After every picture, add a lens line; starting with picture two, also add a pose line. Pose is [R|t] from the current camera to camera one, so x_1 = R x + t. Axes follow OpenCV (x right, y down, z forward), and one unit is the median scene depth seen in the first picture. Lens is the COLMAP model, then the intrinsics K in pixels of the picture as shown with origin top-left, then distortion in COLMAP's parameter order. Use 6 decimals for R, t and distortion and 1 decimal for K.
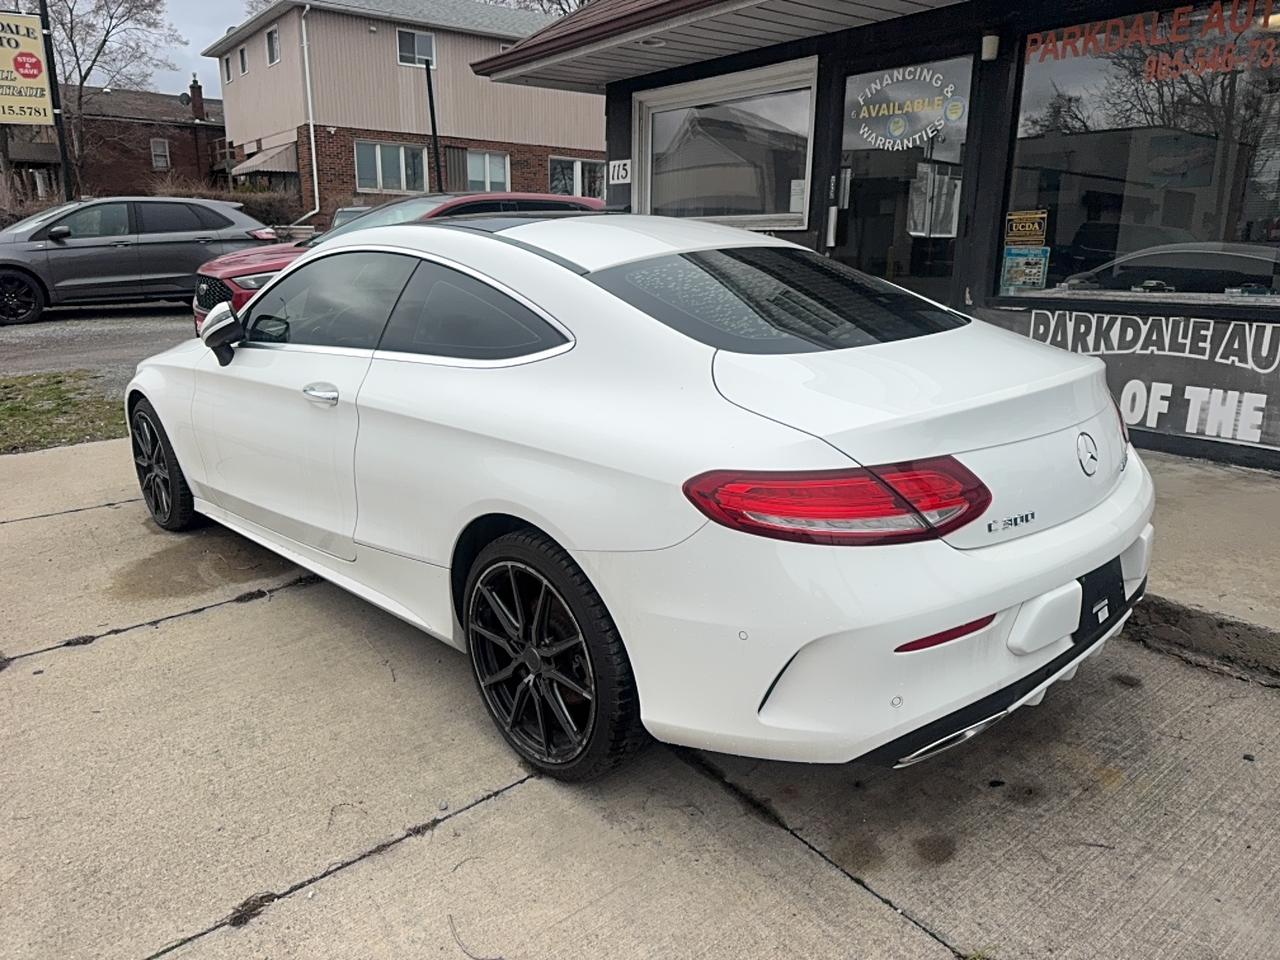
lens RADIAL K [[907.6, 0, 637.0], [0, 907.6, 482.8], [0, 0, 1]] dist [0.005819, -0.010771]
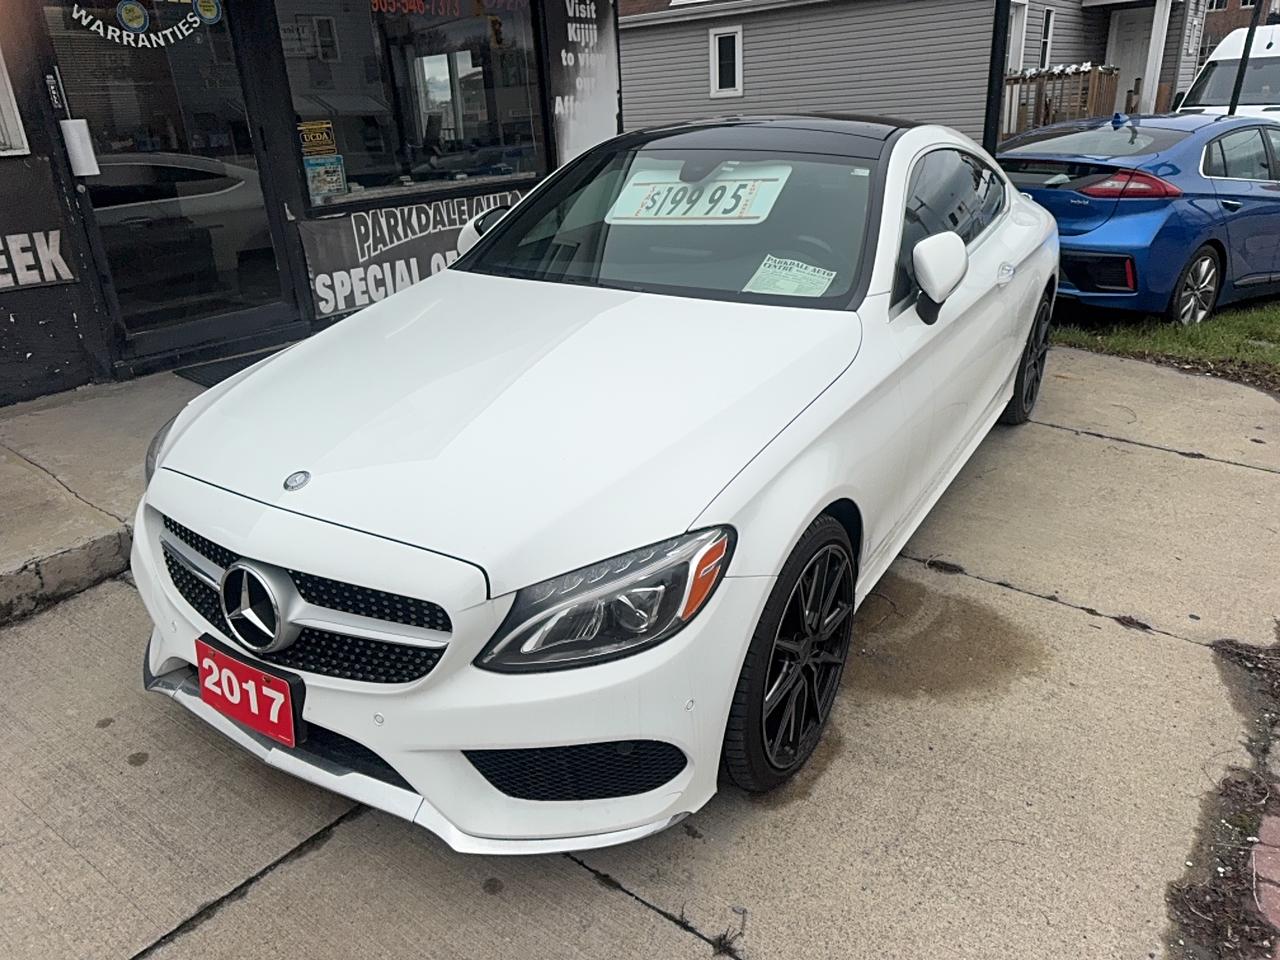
lens RADIAL K [[907.6, 0, 629.0], [0, 907.6, 477.4], [0, 0, 1]] dist [0.005819, -0.010771]
pose [[-0.238759, -0.355235, 0.903771, -0.789427], [0.288218, 0.862827, 0.415283, -0.285427], [-0.927321, 0.359635, -0.103623, 0.950562]]
